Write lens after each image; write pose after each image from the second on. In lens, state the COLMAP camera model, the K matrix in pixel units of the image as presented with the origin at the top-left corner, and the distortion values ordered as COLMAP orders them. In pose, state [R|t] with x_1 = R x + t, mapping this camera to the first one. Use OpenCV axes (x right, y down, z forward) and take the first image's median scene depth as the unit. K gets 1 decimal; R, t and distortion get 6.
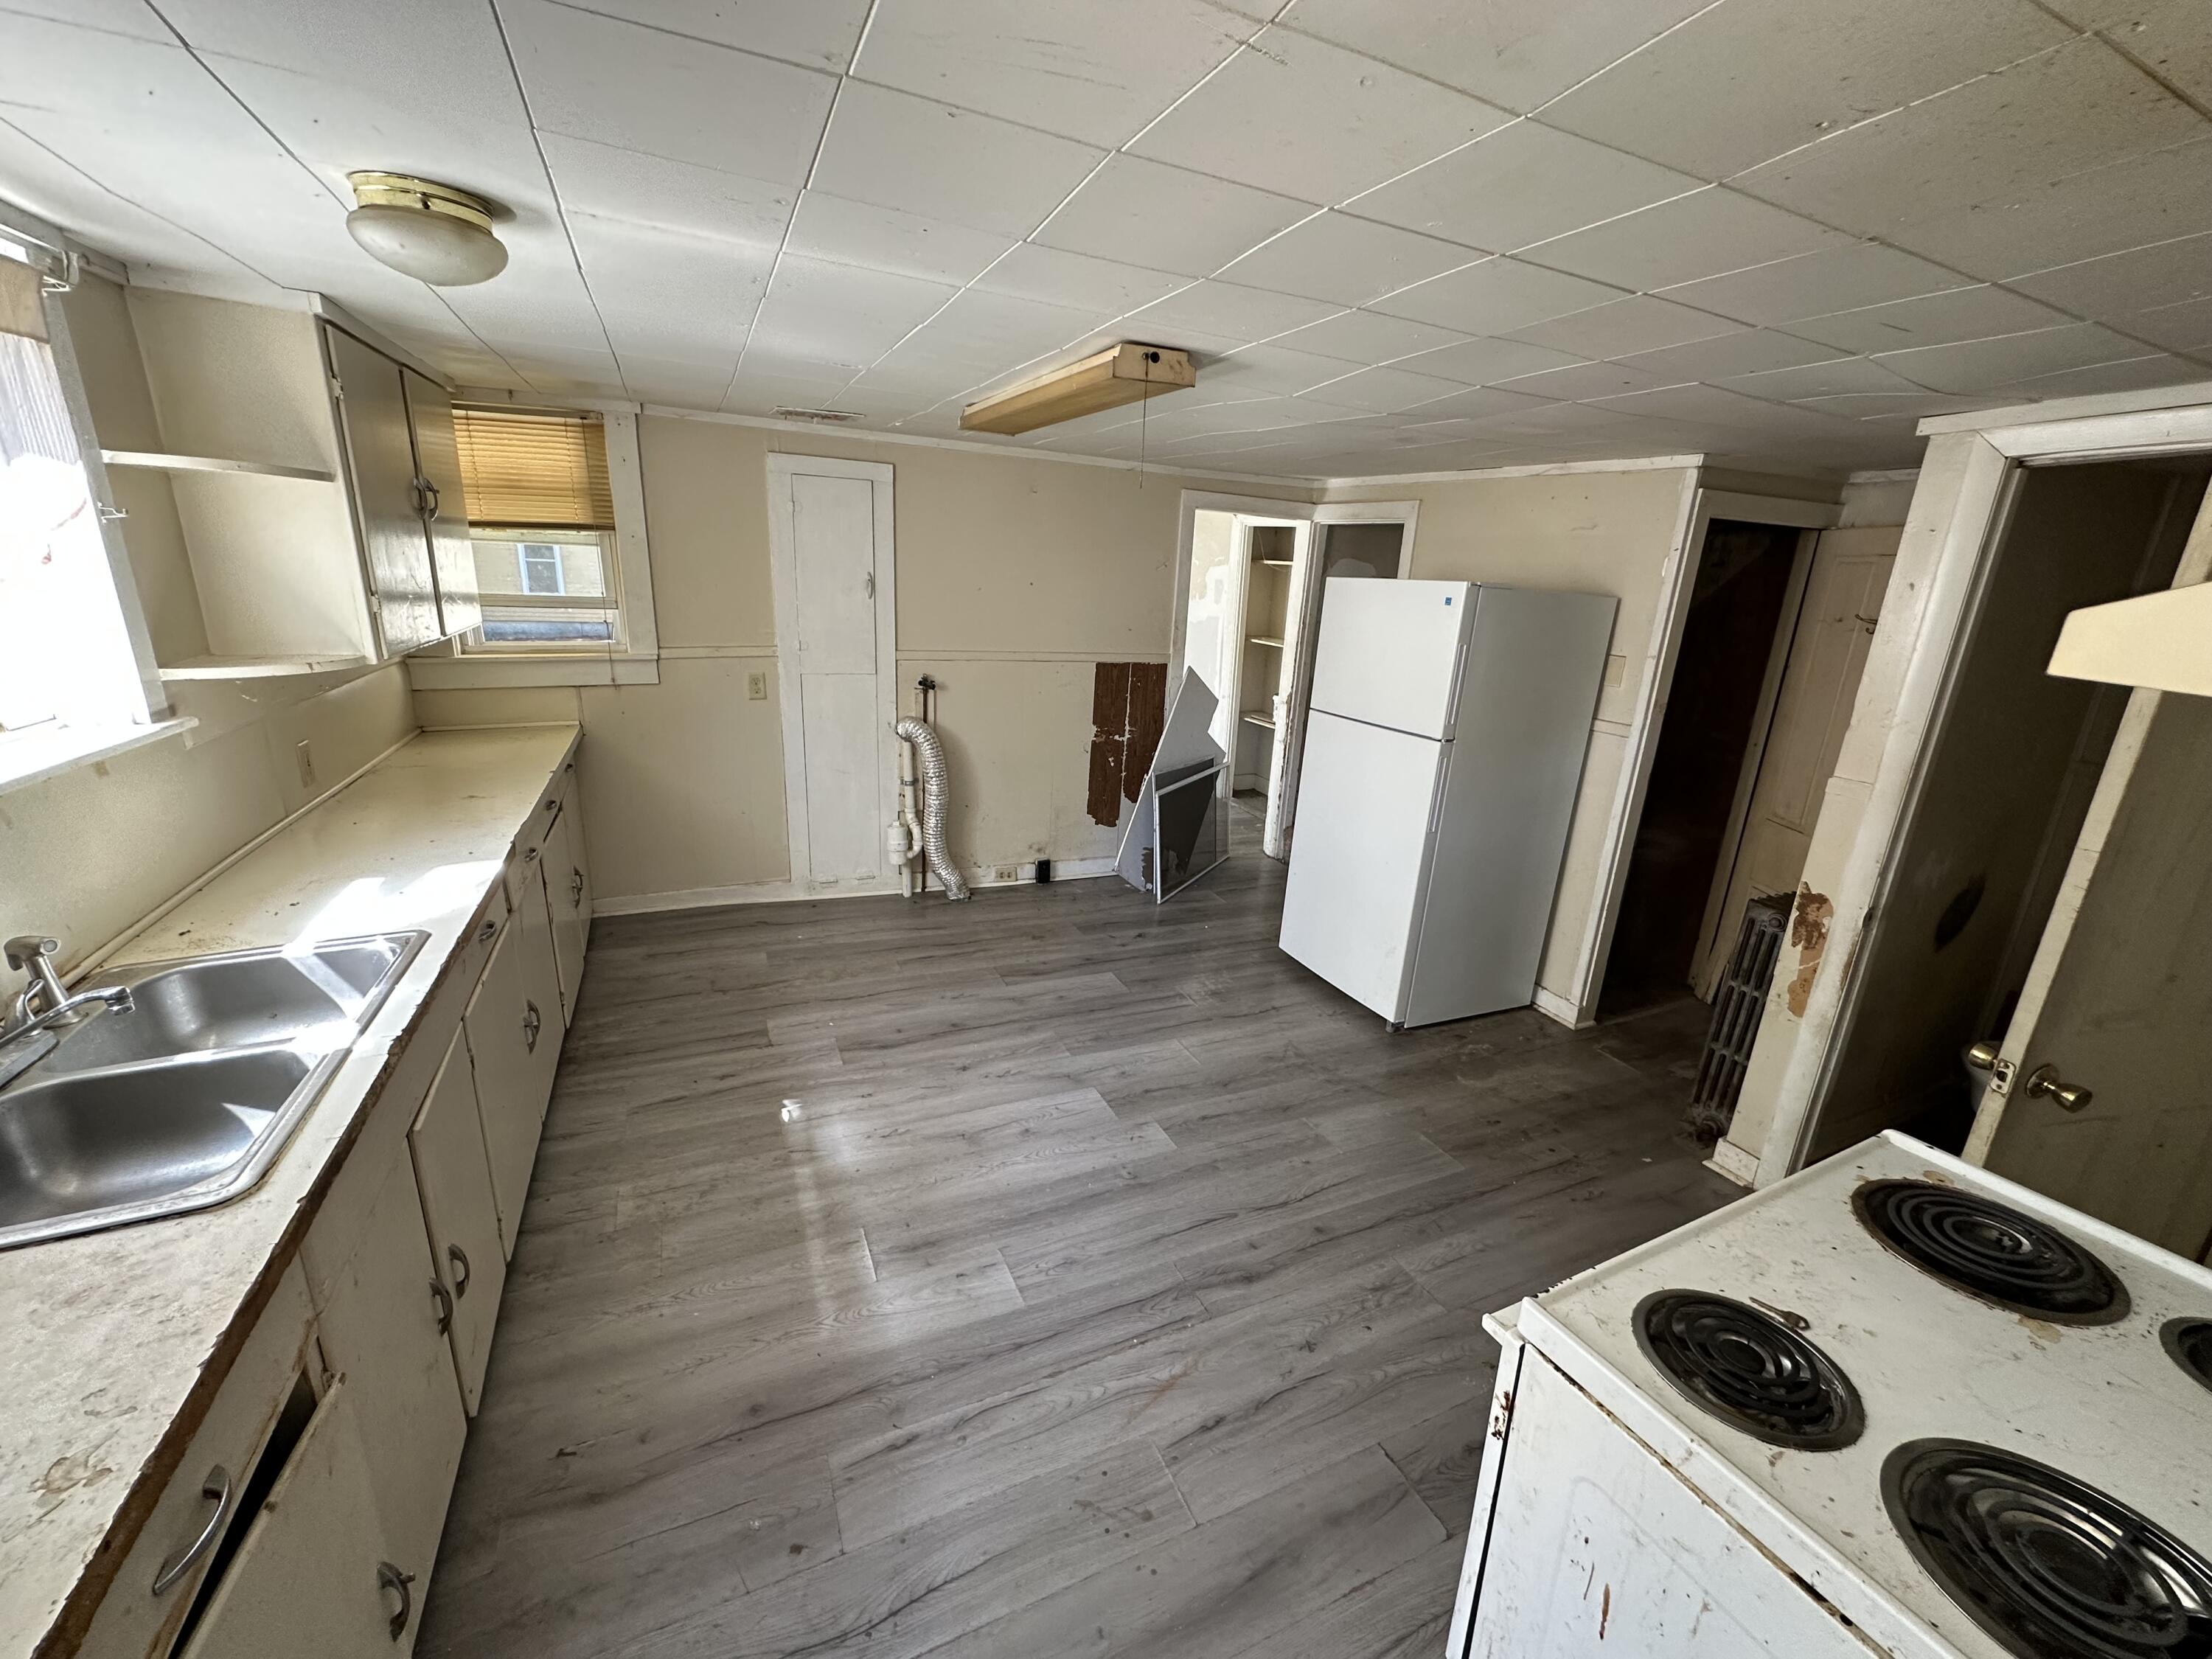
lens RADIAL K [[879.9, 0, 1100.3], [0, 879.9, 820.8], [0, 0, 1]] dist [-0.003289, 0.000739]
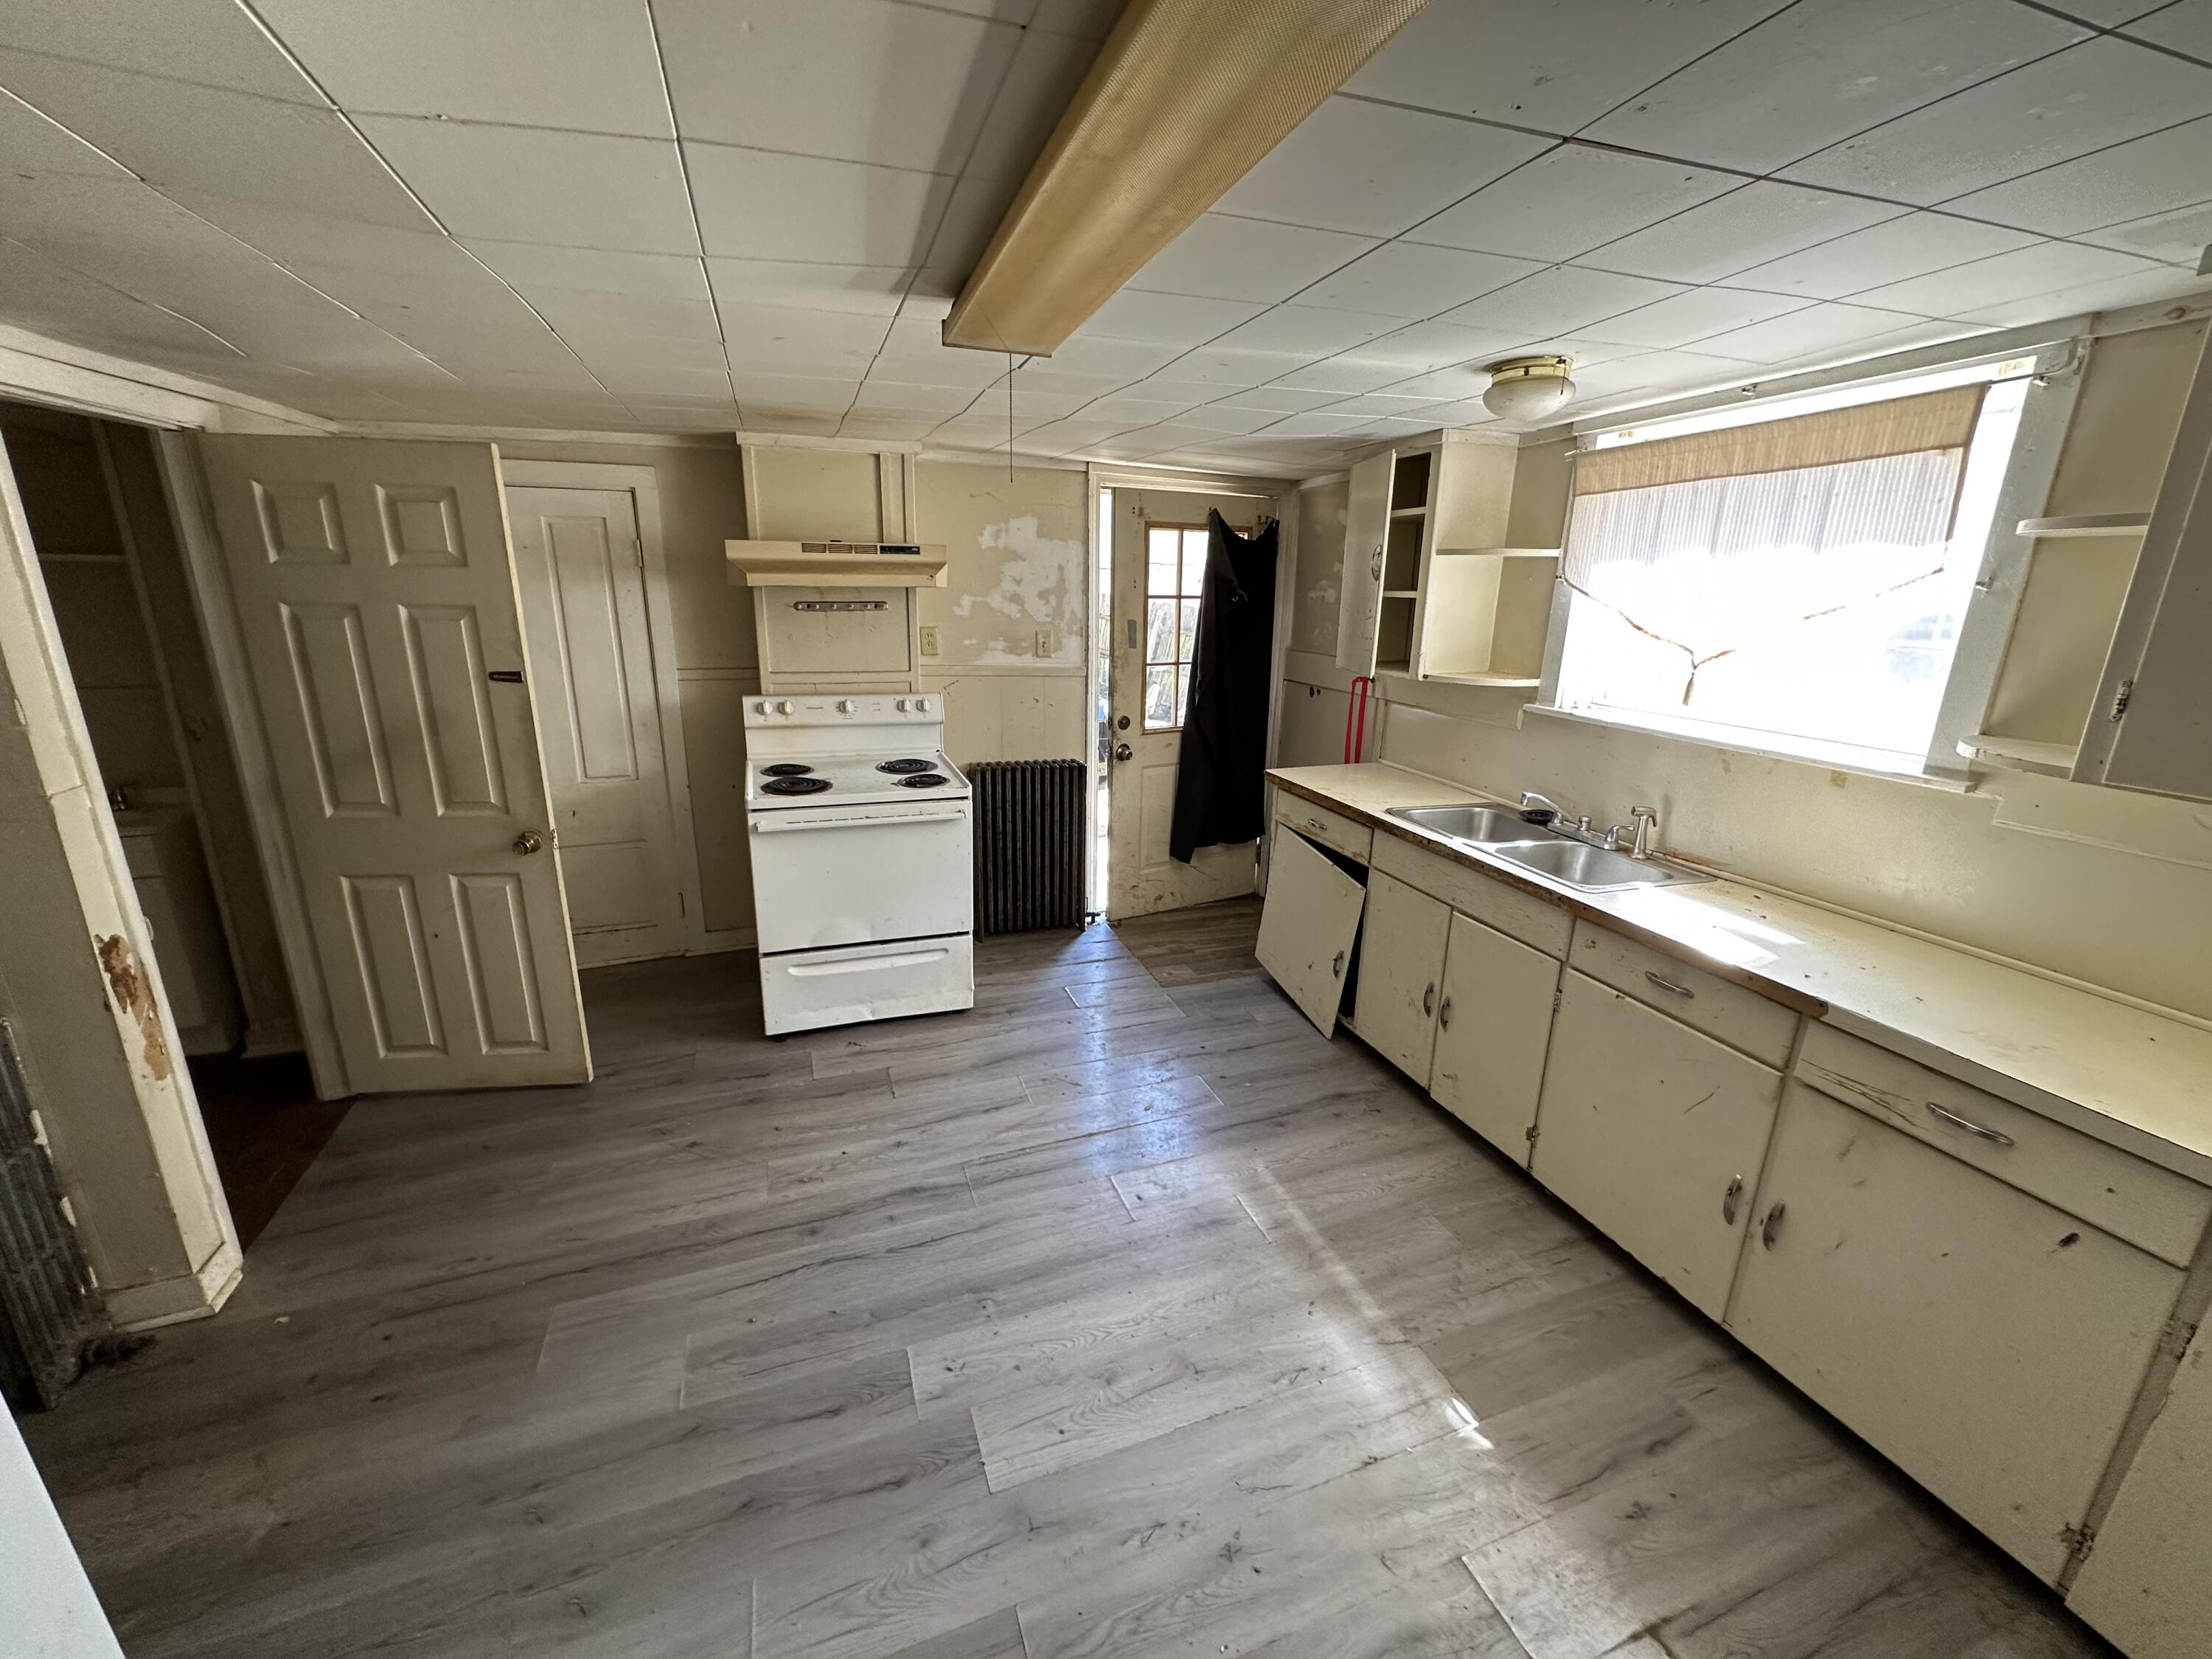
lens RADIAL K [[879.9, 0, 1105.8], [0, 879.9, 820.4], [0, 0, 1]] dist [-0.003289, 0.000739]
pose [[-0.994996, -0.079945, 0.059935, -0.093929], [-0.036632, 0.849951, 0.525587, -0.429338], [-0.092960, 0.520761, -0.848626, 1.469482]]
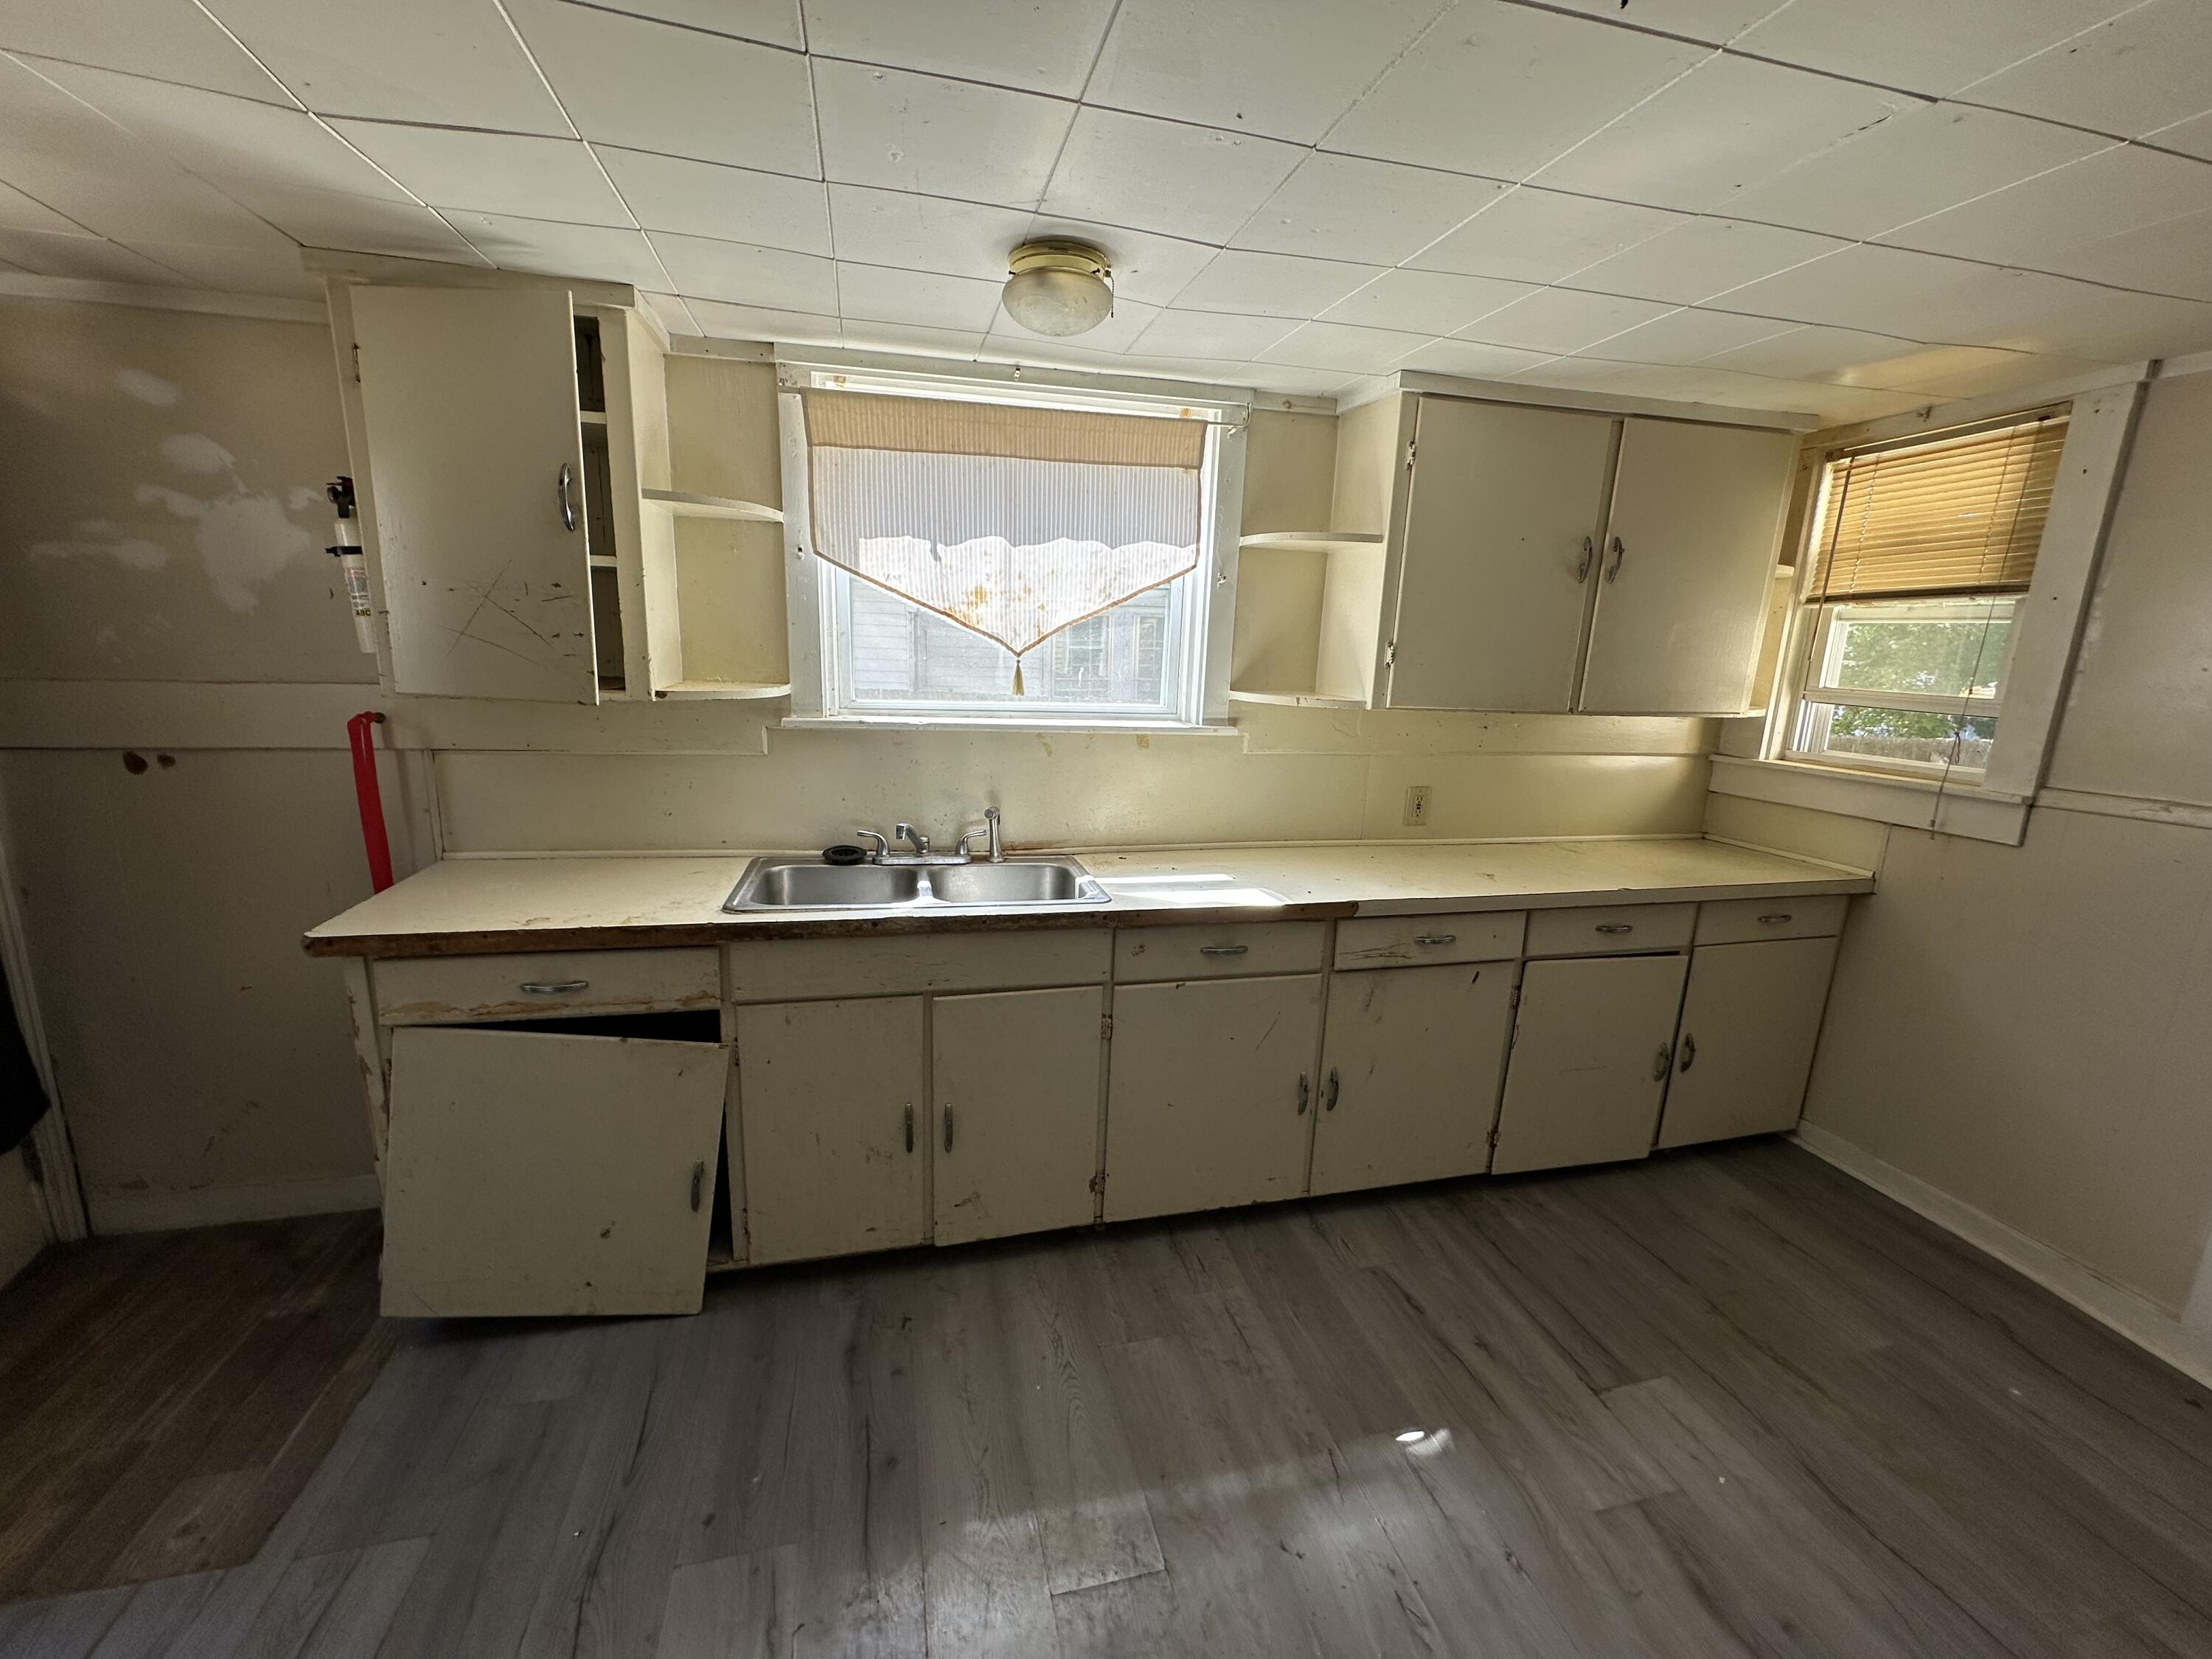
lens RADIAL K [[879.9, 0, 1103.7], [0, 879.9, 823.7], [0, 0, 1]] dist [-0.003289, 0.000739]
pose [[-0.175666, 0.155003, -0.972171, 0.252234], [-0.320674, 0.924657, 0.205371, -0.145594], [0.930757, 0.347827, -0.112725, 0.761393]]
